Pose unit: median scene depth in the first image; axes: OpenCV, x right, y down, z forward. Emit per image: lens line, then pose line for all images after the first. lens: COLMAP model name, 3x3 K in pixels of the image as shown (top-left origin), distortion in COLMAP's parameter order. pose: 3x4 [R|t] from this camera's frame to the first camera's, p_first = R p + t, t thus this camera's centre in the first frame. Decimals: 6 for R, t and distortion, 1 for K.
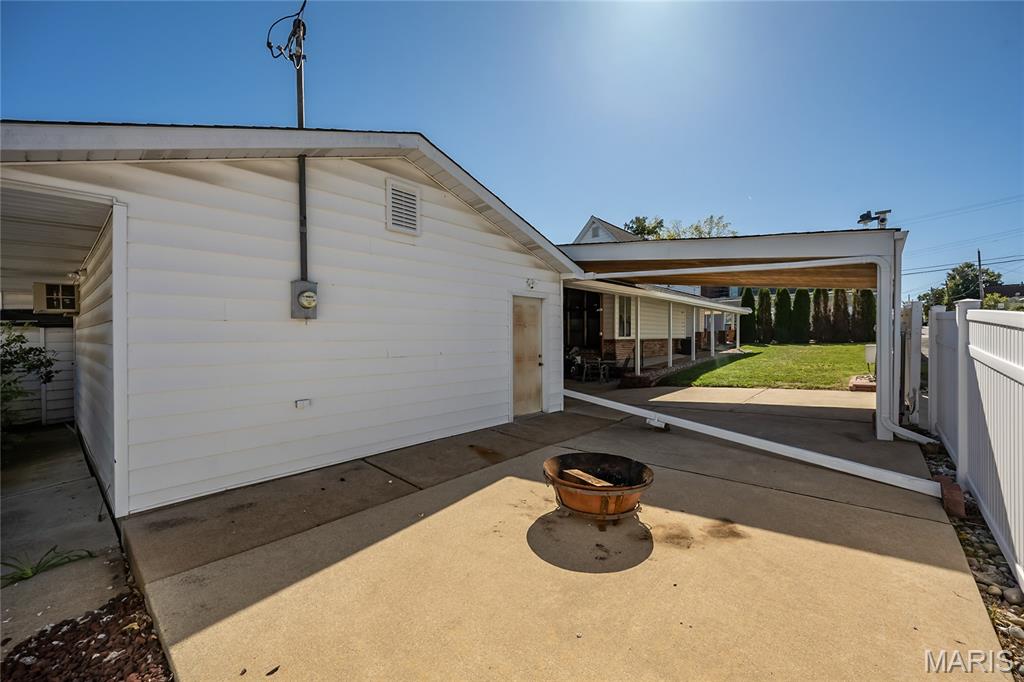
lens RADIAL K [[411.8, 0, 504.9], [0, 411.8, 334.0], [0, 0, 1]] dist [-0.001599, 0.000110]
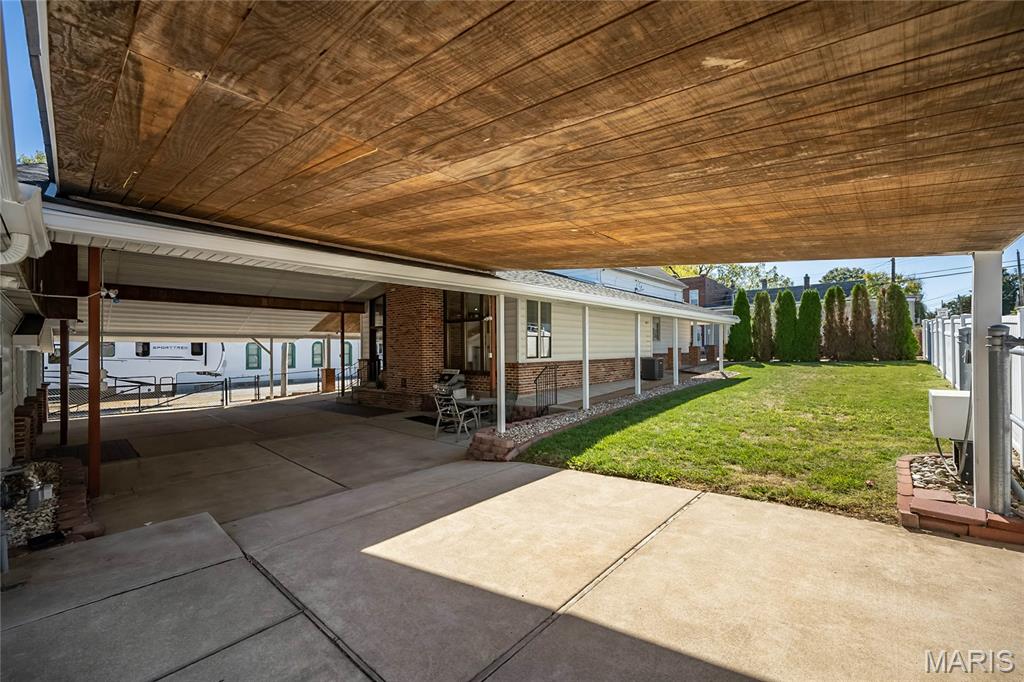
lens RADIAL K [[411.8, 0, 507.0], [0, 411.8, 342.9], [0, 0, 1]] dist [-0.001599, 0.000110]
pose [[0.999731, -0.004226, -0.022820, 0.173754], [0.004063, 0.999966, -0.007209, -0.009717], [0.022849, 0.007115, 0.999714, 0.219494]]
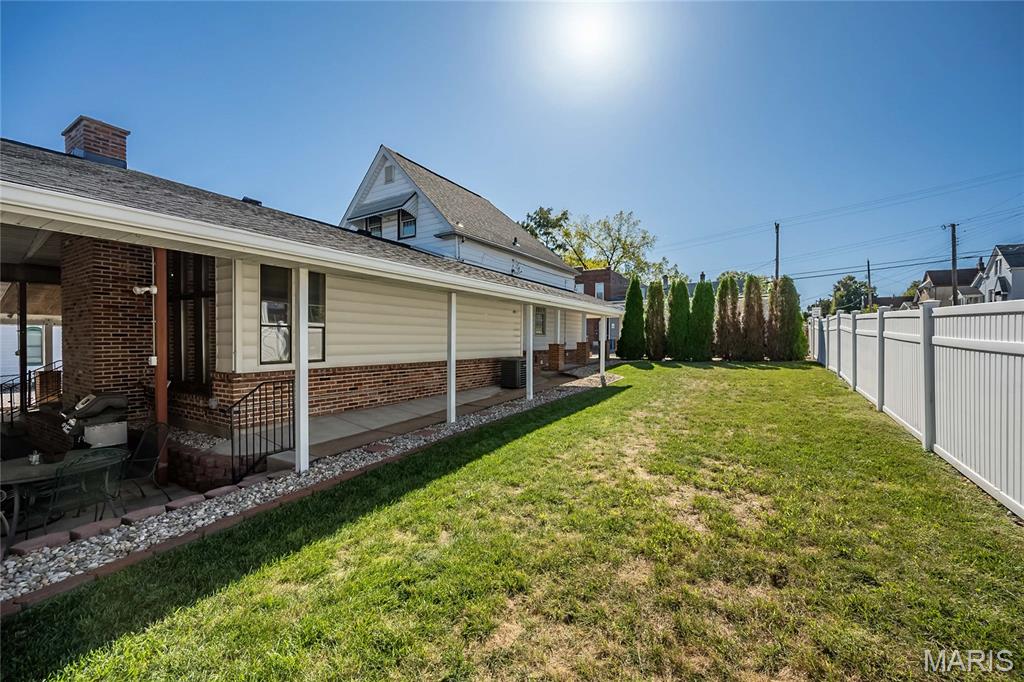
lens RADIAL K [[411.8, 0, 514.3], [0, 411.8, 338.6], [0, 0, 1]] dist [-0.001599, 0.000110]
pose [[0.984327, 0.007714, 0.176185, 0.297815], [-0.008032, 0.999967, 0.001090, -0.013901], [-0.176171, -0.002488, 0.984356, 0.388446]]
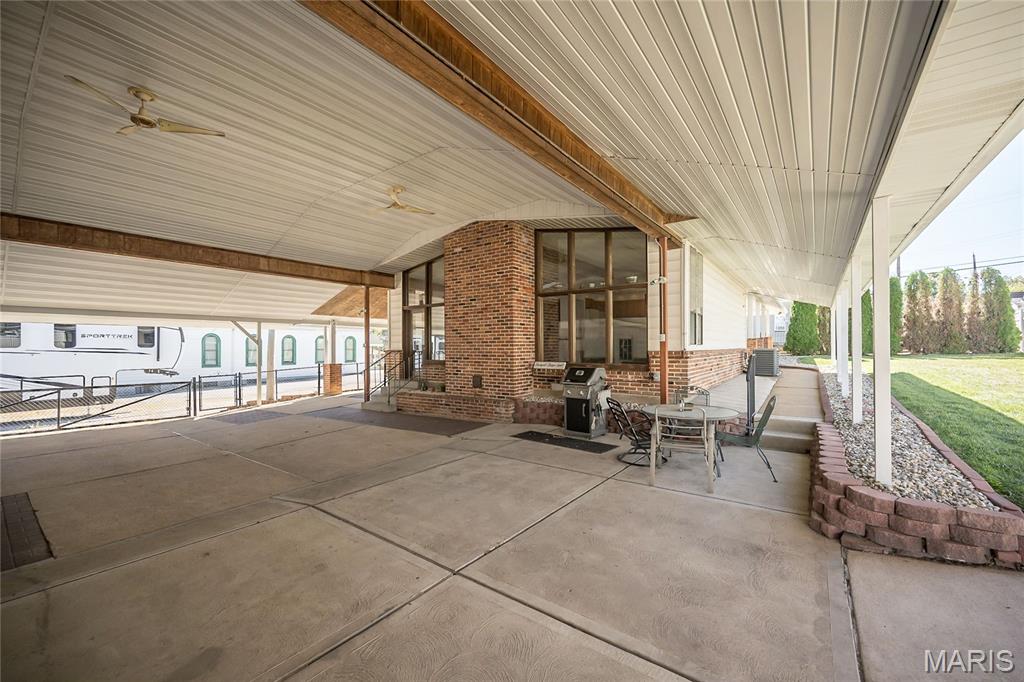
lens RADIAL K [[411.8, 0, 513.2], [0, 411.8, 342.2], [0, 0, 1]] dist [-0.001599, 0.000110]
pose [[0.996757, -0.001368, 0.080464, 0.031360], [0.001778, 0.999986, -0.005032, 0.003620], [-0.080456, 0.005158, 0.996745, 0.373902]]
